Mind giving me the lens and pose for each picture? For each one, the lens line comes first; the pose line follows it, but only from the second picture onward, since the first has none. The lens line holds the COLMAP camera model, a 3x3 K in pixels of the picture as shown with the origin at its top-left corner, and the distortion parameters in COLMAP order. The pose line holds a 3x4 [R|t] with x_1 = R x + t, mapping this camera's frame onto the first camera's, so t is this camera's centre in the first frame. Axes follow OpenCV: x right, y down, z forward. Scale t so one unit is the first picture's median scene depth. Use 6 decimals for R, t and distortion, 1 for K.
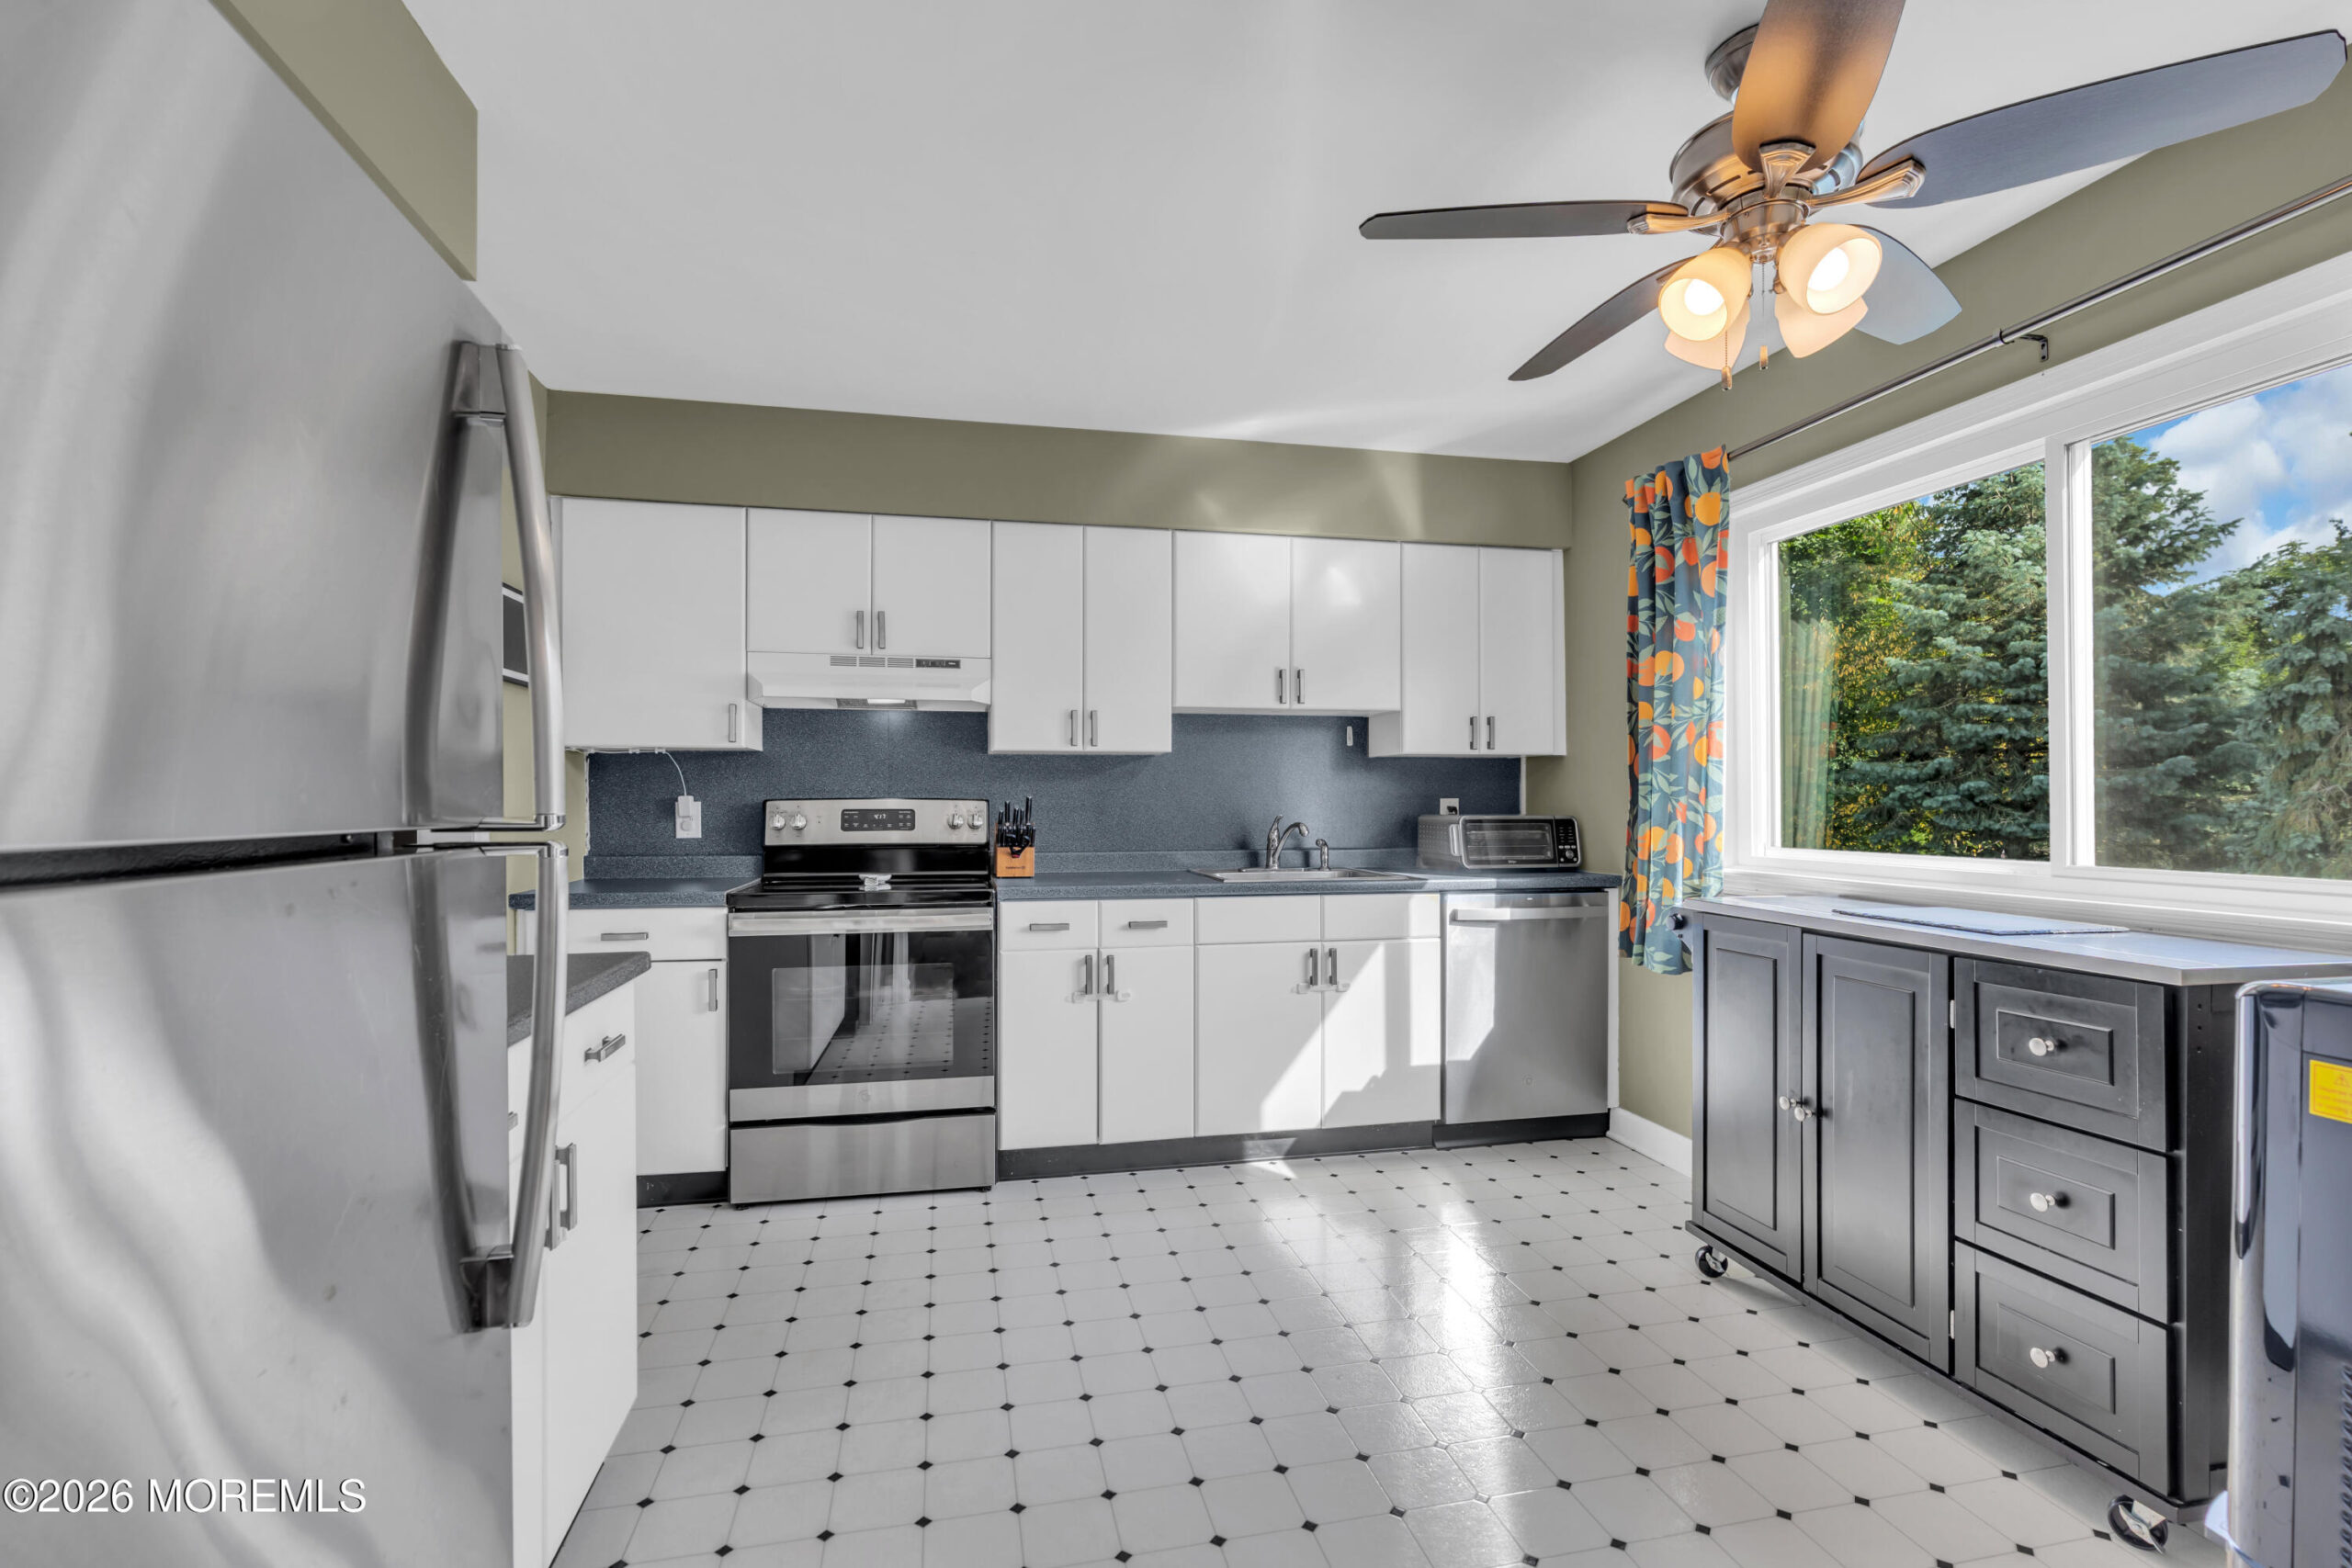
lens RADIAL K [[1058.3, 0, 1189.5], [0, 1058.3, 801.4], [0, 0, 1]] dist [-0.015383, -0.000063]
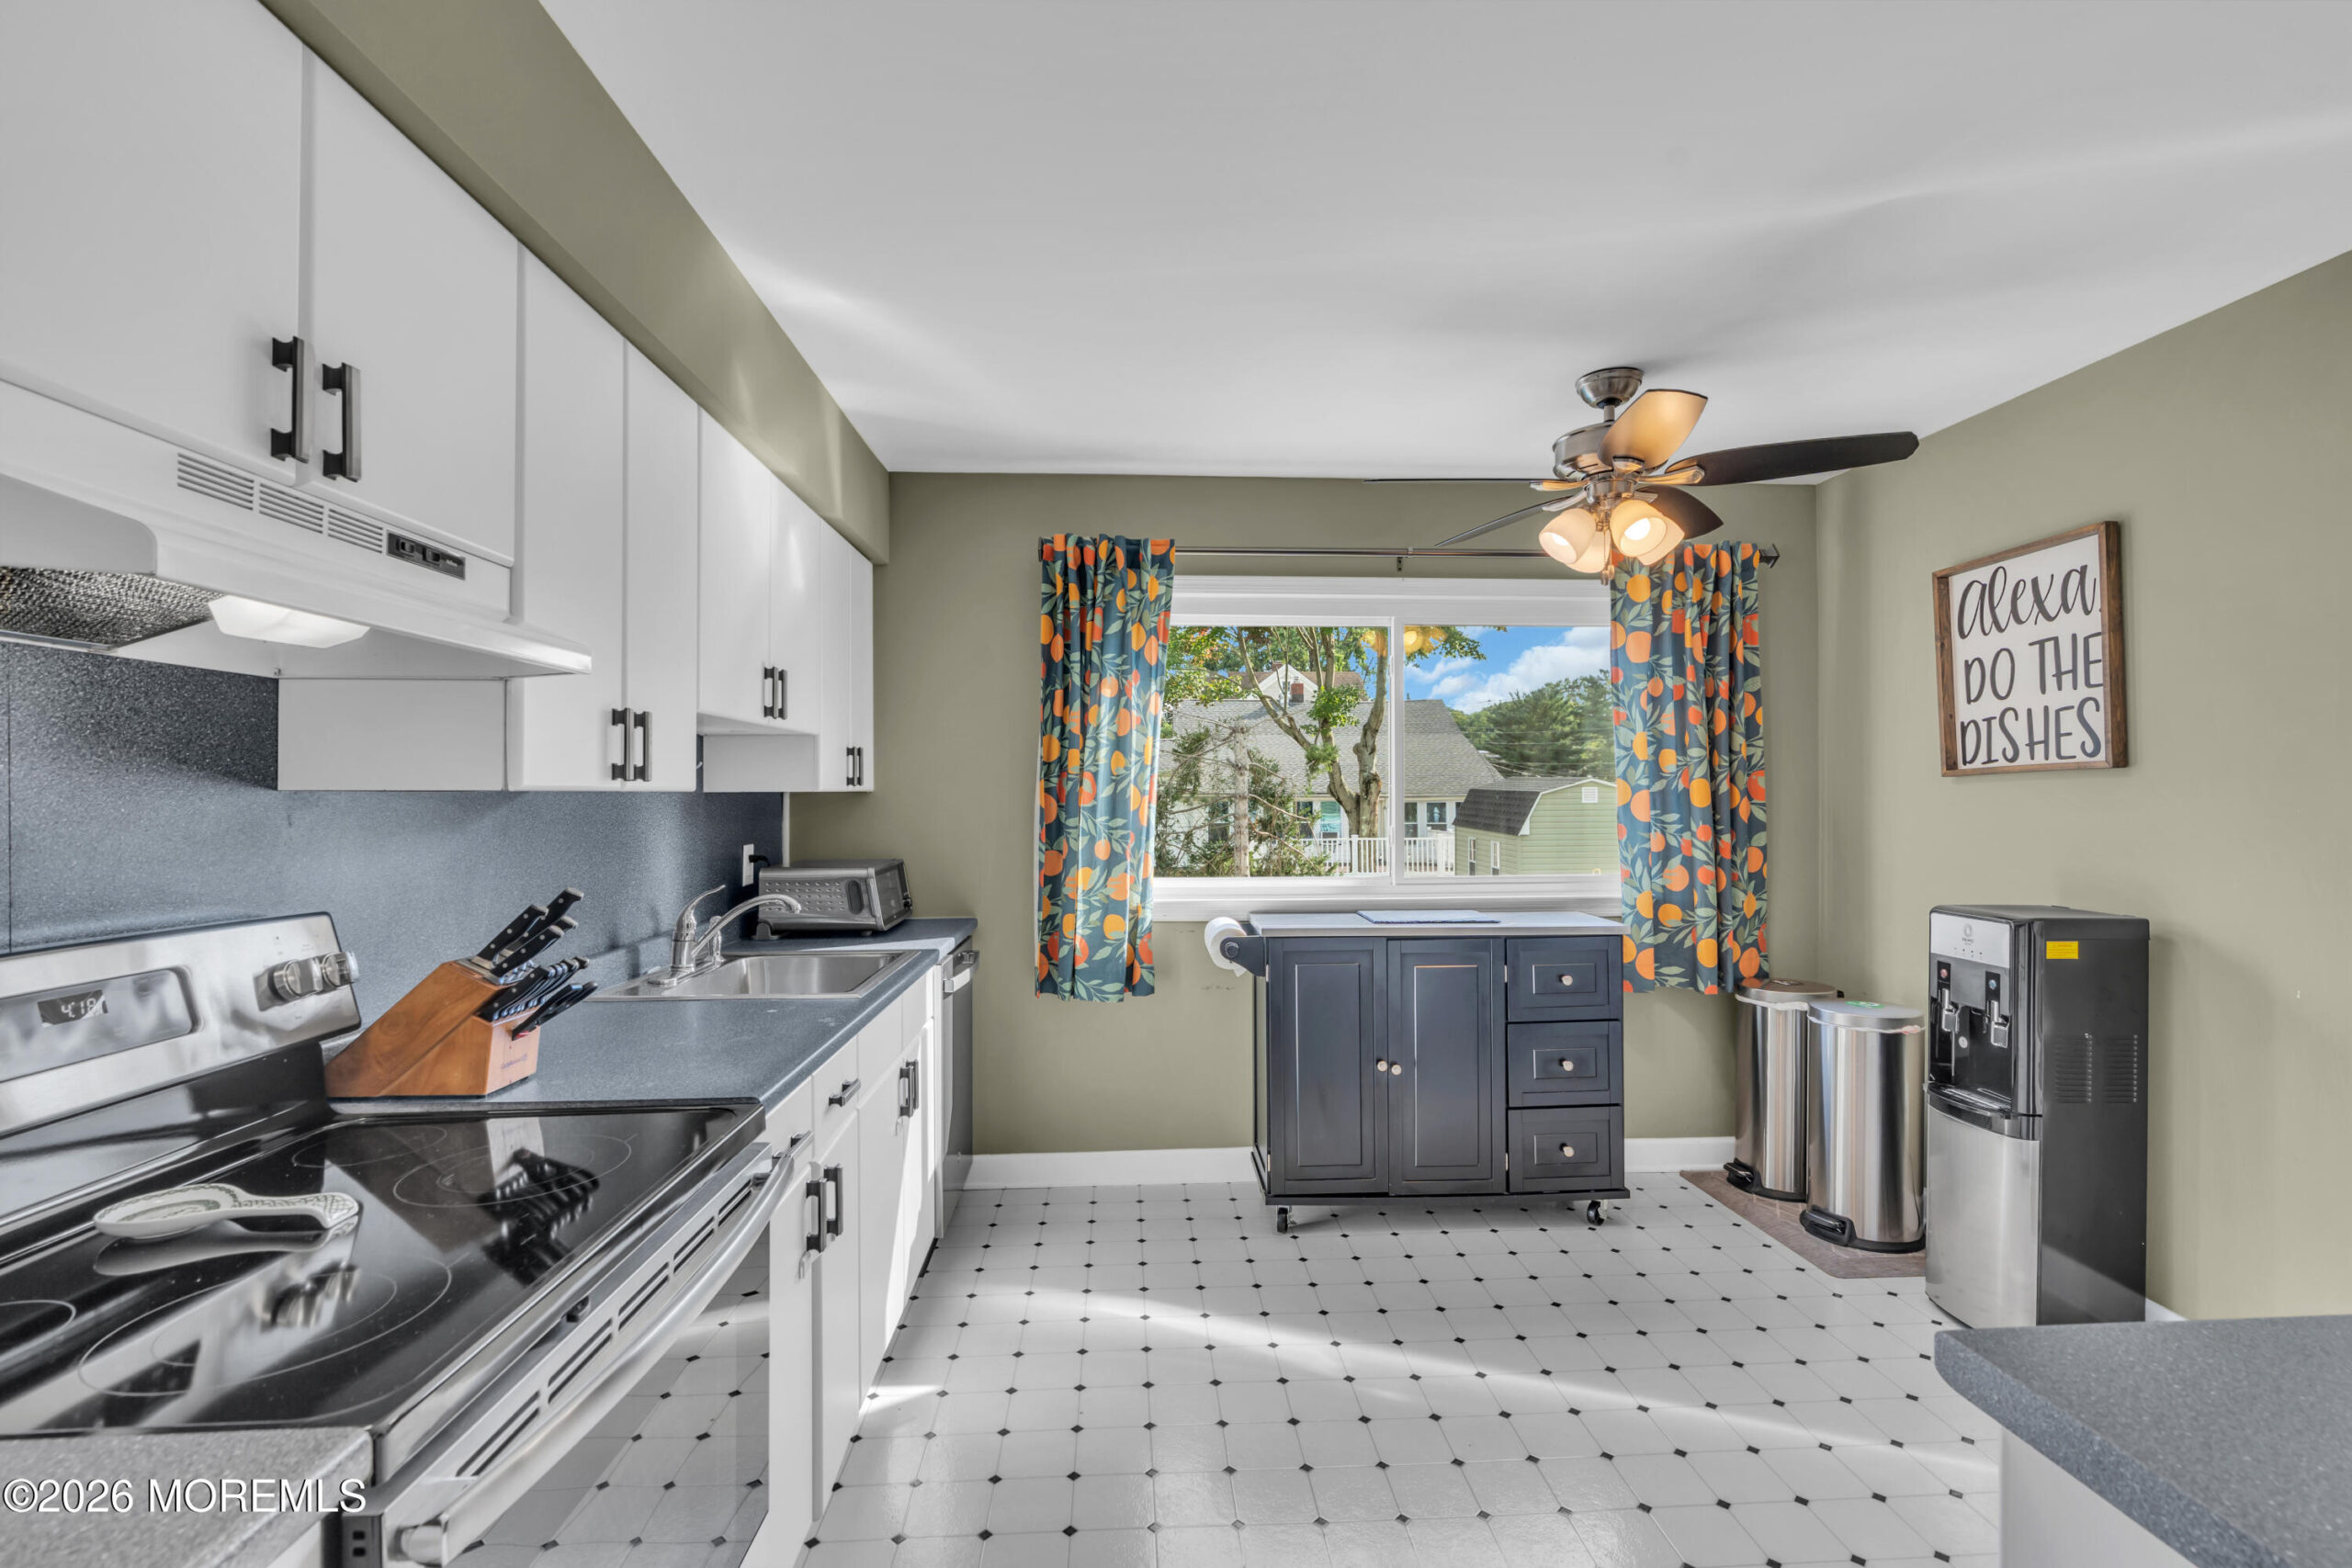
lens RADIAL K [[1057.4, 0, 1174.7], [0, 1057.4, 793.7], [0, 0, 1]] dist [-0.005434, 0.000262]
pose [[0.172804, -0.000370, 0.984956, -0.607977], [0.006069, 0.999981, -0.000689, -0.050007], [-0.984938, 0.006097, 0.172803, 0.745509]]
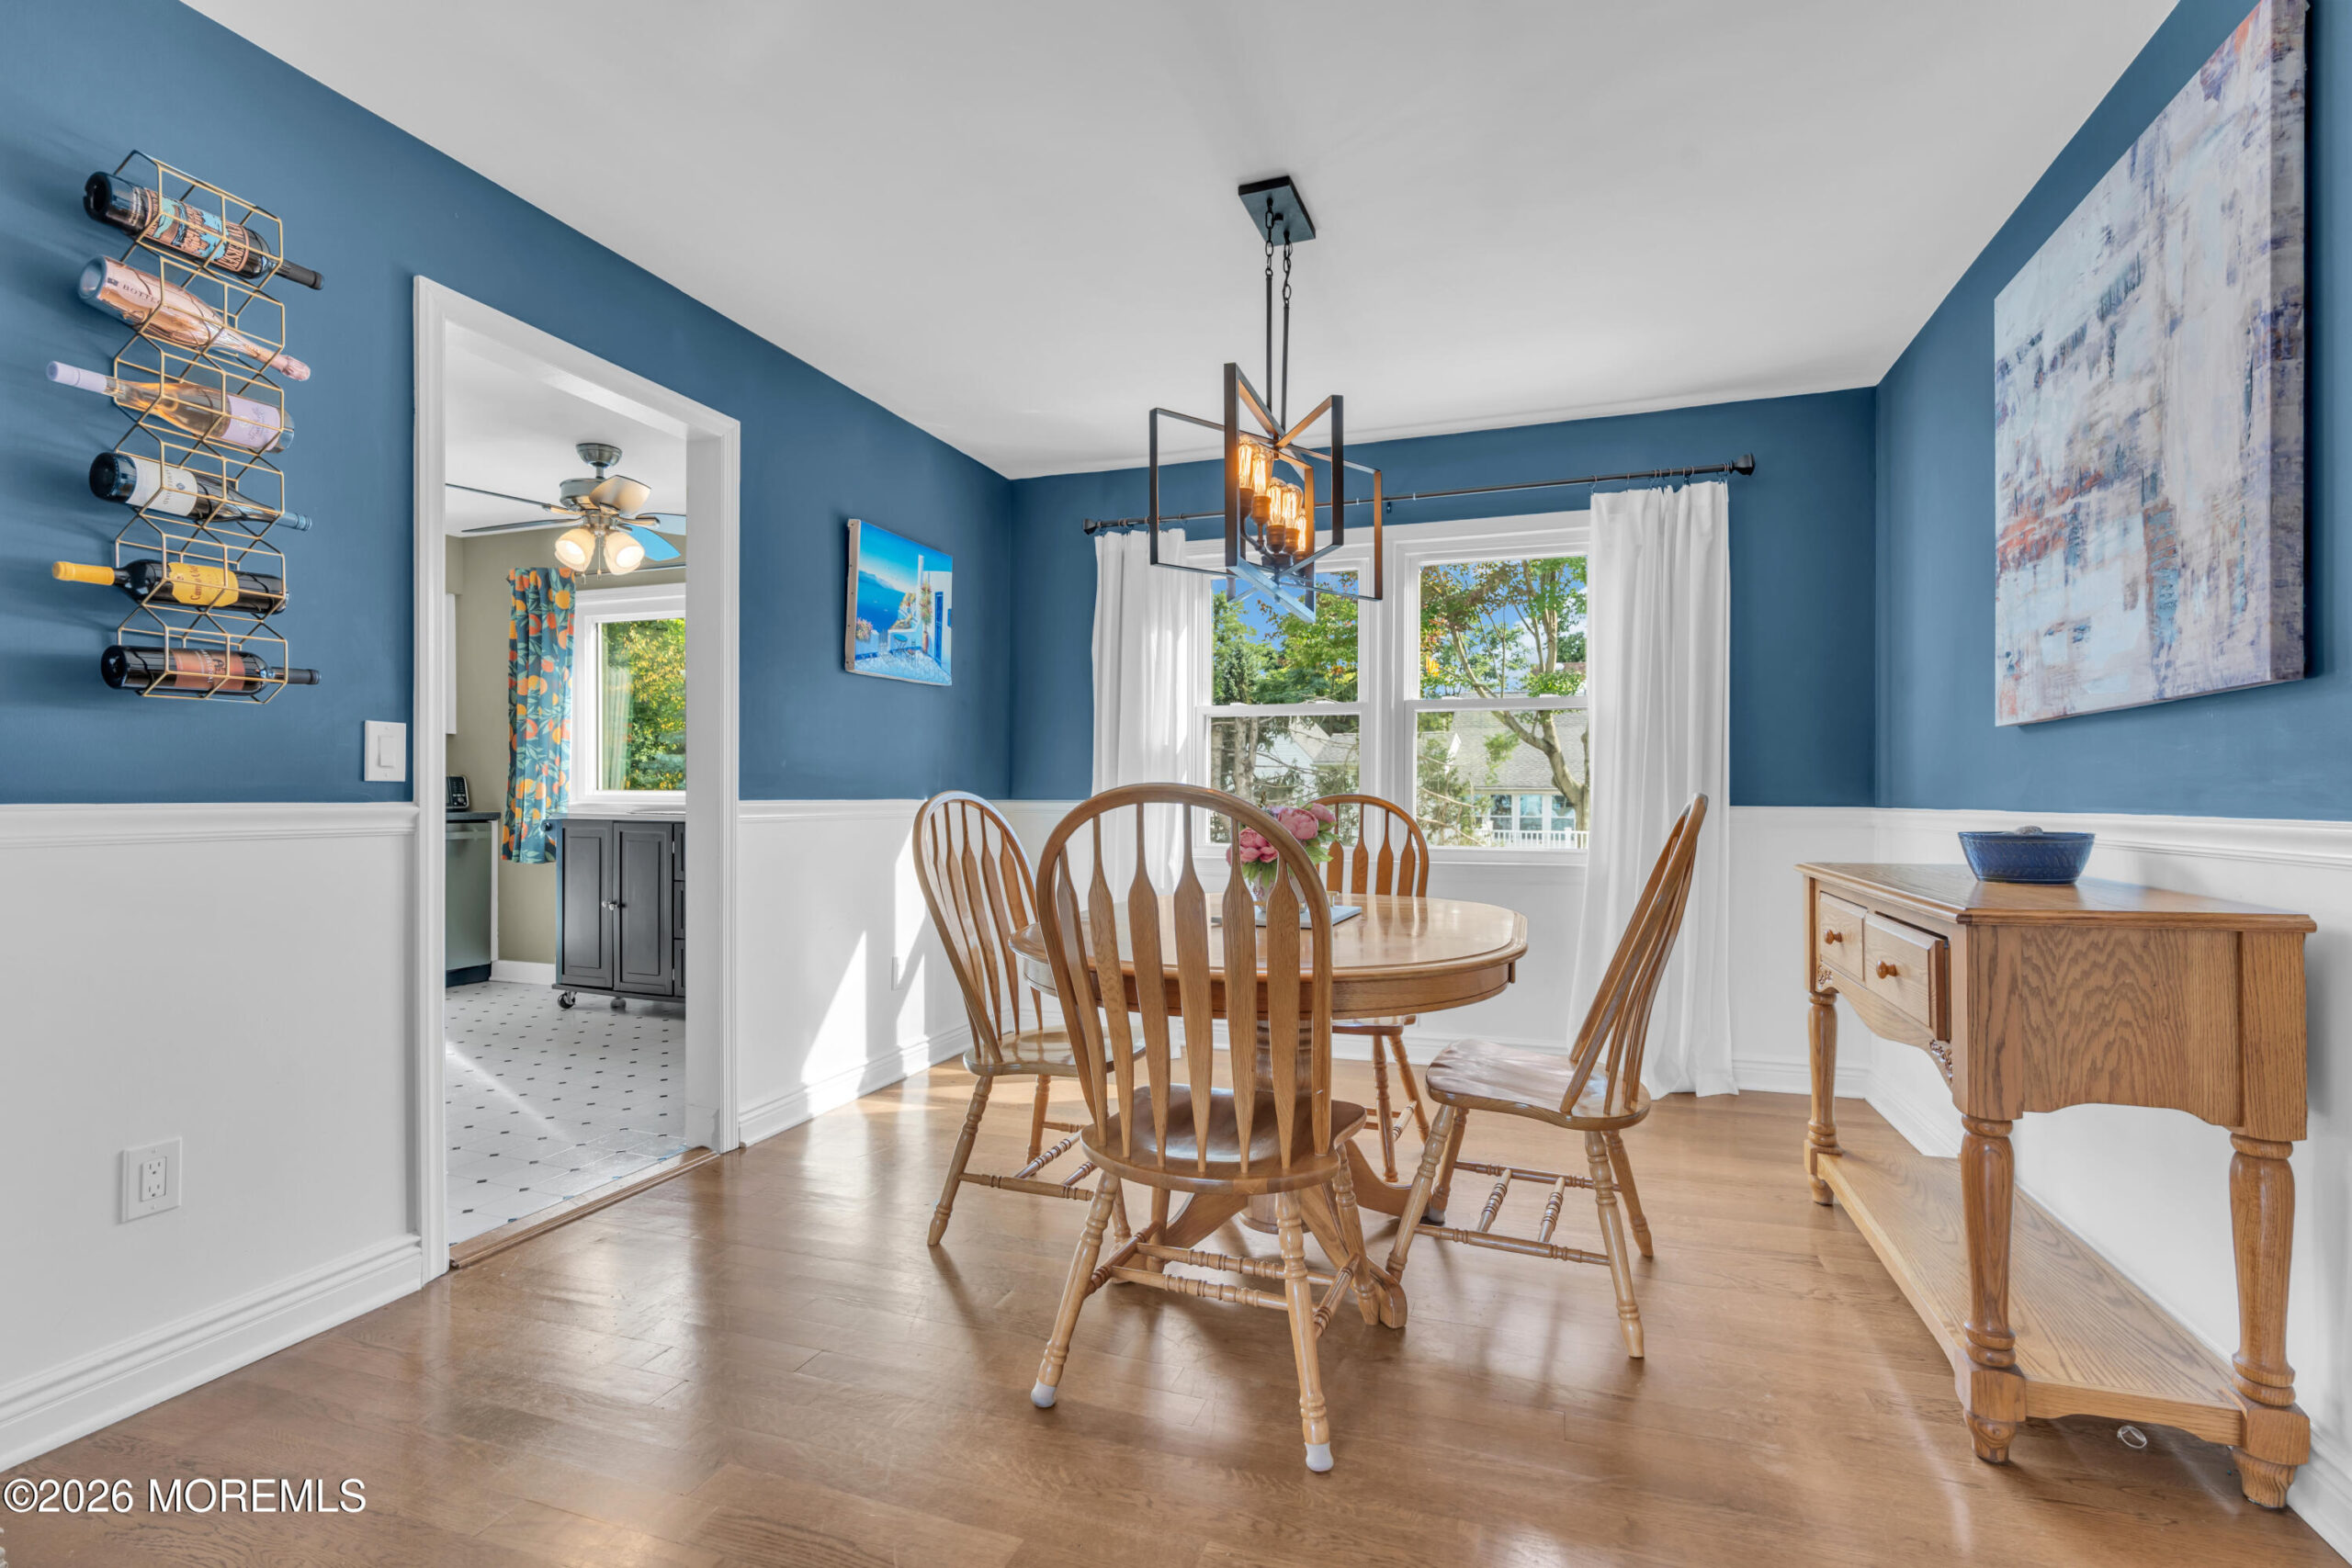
lens RADIAL K [[1057.4, 0, 1174.7], [0, 1057.4, 793.7], [0, 0, 1]] dist [-0.005434, 0.000262]
pose [[0.528322, 0.004242, 0.849033, -0.454794], [-0.003728, 0.999989, -0.002676, 0.049282], [-0.849036, -0.001751, 0.528332, -0.787724]]
